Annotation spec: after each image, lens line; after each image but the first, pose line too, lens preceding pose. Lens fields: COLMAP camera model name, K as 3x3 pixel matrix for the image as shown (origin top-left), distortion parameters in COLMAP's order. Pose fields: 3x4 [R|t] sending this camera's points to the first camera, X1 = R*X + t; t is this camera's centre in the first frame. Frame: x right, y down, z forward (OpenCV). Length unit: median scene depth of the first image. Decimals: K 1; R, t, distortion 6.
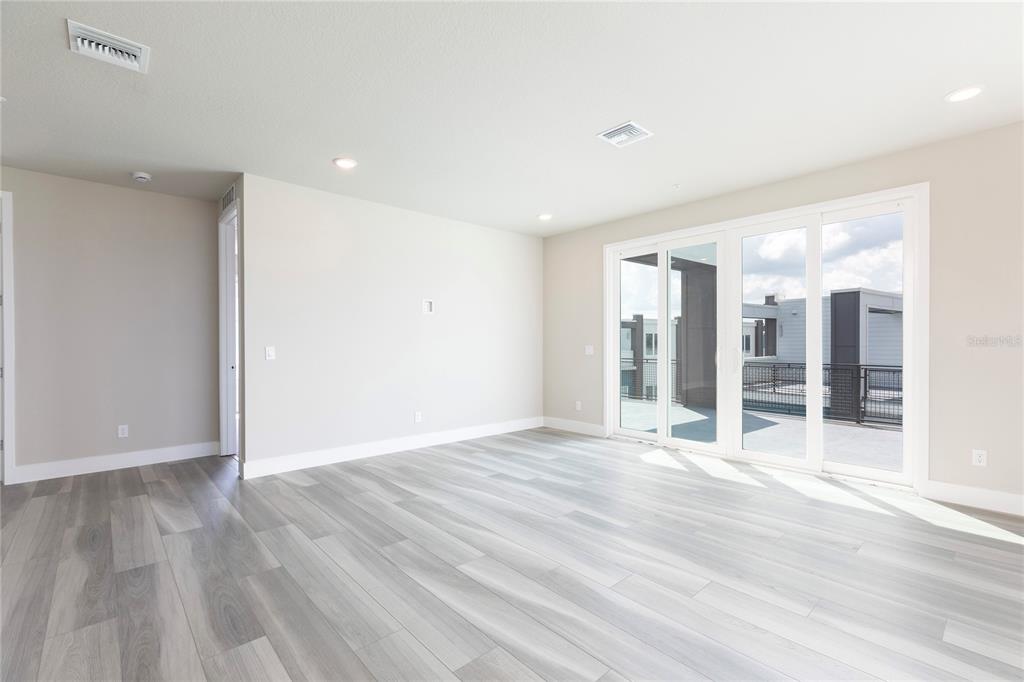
lens RADIAL K [[456.0, 0, 517.3], [0, 456.0, 345.2], [0, 0, 1]] dist [0.007362, 0.000656]
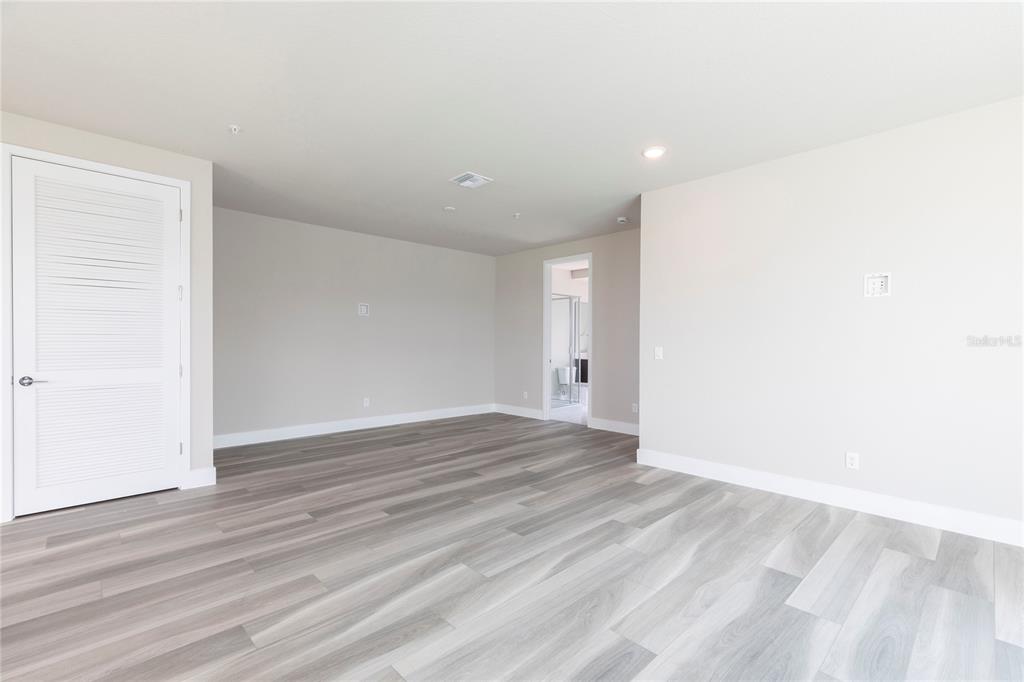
lens RADIAL K [[456.0, 0, 512.1], [0, 456.0, 337.9], [0, 0, 1]] dist [0.007362, 0.000656]
pose [[0.030987, -0.003368, -0.999514, 0.599421], [-0.010555, 0.999937, -0.003696, -0.013345], [0.999464, 0.010665, 0.030949, 0.717170]]
